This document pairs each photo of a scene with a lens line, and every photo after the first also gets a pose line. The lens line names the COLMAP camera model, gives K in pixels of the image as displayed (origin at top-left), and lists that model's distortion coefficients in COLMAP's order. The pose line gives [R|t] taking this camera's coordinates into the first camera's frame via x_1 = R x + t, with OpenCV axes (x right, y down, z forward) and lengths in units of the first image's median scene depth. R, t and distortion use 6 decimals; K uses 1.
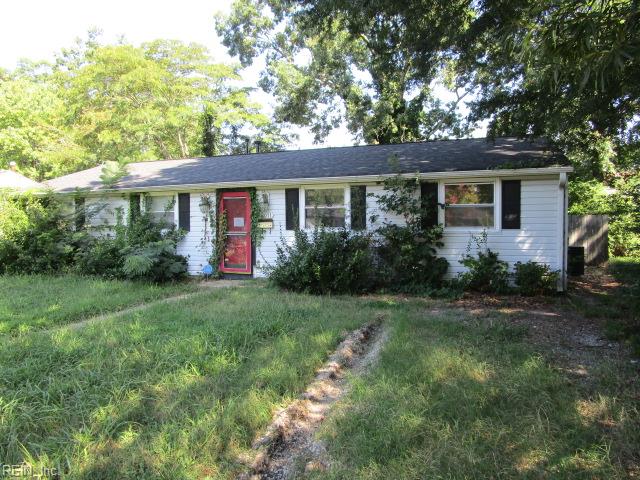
lens RADIAL K [[450.4, 0, 317.9], [0, 450.4, 239.8], [0, 0, 1]] dist [-0.042295, 0.016288]
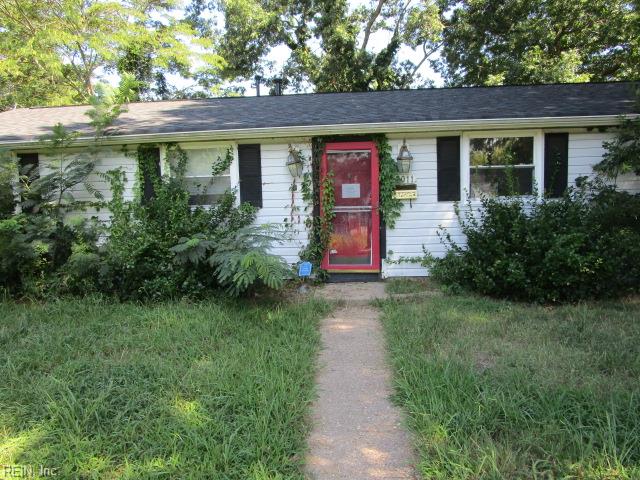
lens RADIAL K [[450.4, 0, 317.9], [0, 450.4, 239.8], [0, 0, 1]] dist [-0.042295, 0.016288]
pose [[0.956805, -0.051446, 0.286142, -0.400560], [0.031774, 0.996828, 0.072974, -0.018245], [-0.288988, -0.060730, 0.955404, 0.406150]]
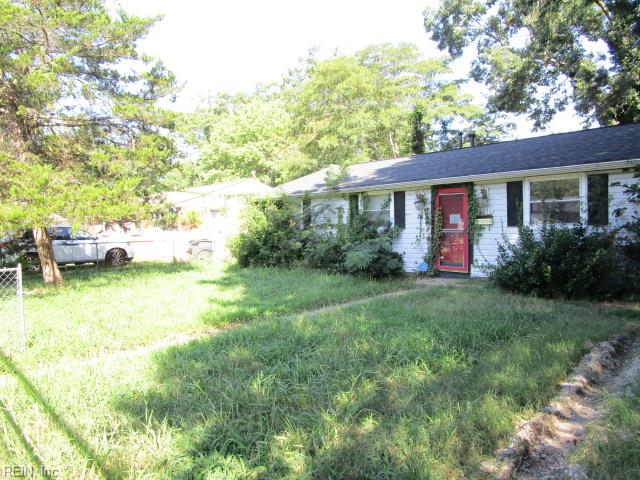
lens RADIAL K [[450.4, 0, 317.9], [0, 450.4, 239.8], [0, 0, 1]] dist [-0.042295, 0.016288]
pose [[0.898285, 0.002981, -0.439404, -0.015882], [-0.000530, 0.999984, 0.005700, 0.000461], [0.439413, -0.004888, 0.898272, -0.000492]]
